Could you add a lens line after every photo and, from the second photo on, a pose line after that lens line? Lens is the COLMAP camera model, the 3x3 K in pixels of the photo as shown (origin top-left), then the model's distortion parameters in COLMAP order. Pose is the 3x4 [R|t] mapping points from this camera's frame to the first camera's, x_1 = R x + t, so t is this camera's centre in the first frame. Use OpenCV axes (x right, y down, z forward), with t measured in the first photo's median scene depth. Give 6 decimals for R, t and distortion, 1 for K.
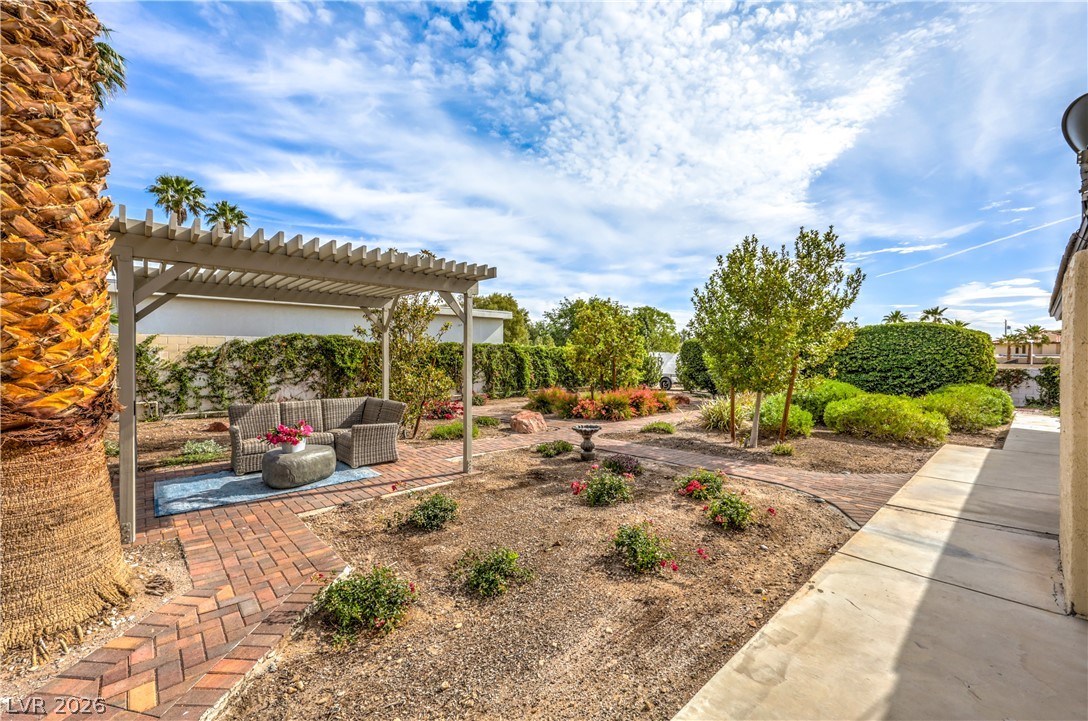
lens RADIAL K [[461.9, 0, 553.0], [0, 461.9, 359.4], [0, 0, 1]] dist [0.000660, 0.001245]
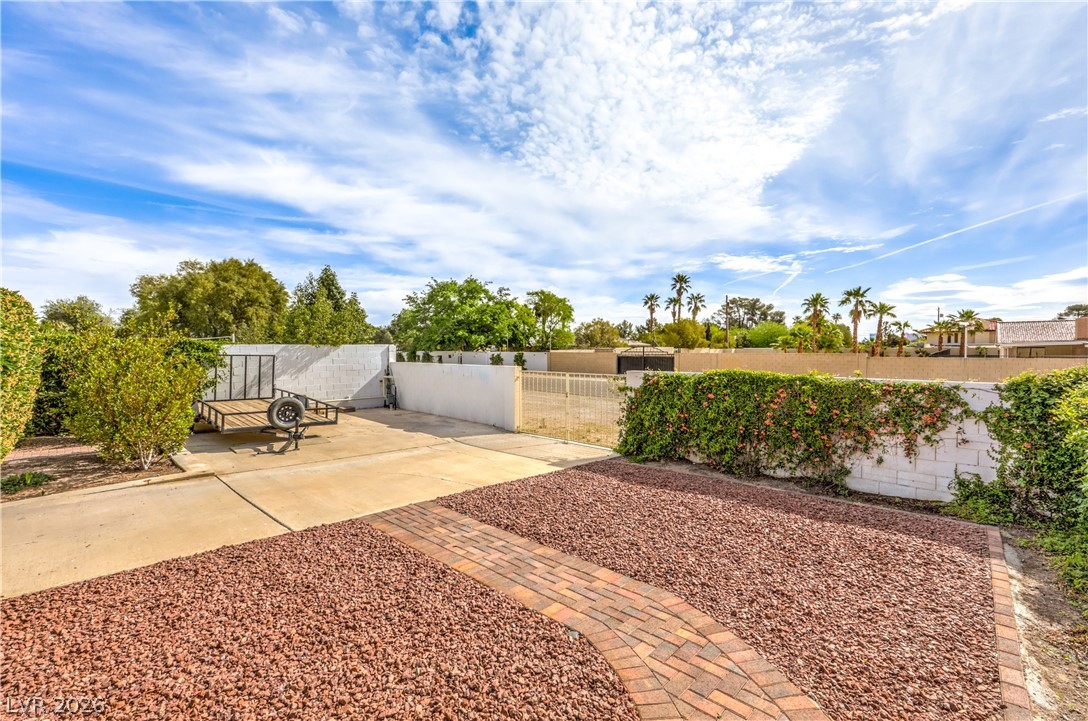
lens RADIAL K [[461.9, 0, 554.4], [0, 461.9, 358.4], [0, 0, 1]] dist [0.000660, 0.001245]
pose [[0.997007, -0.011233, 0.076485, -0.054548], [0.010374, 0.999879, 0.011612, 0.005020], [-0.076607, -0.010784, 0.997003, -0.109617]]
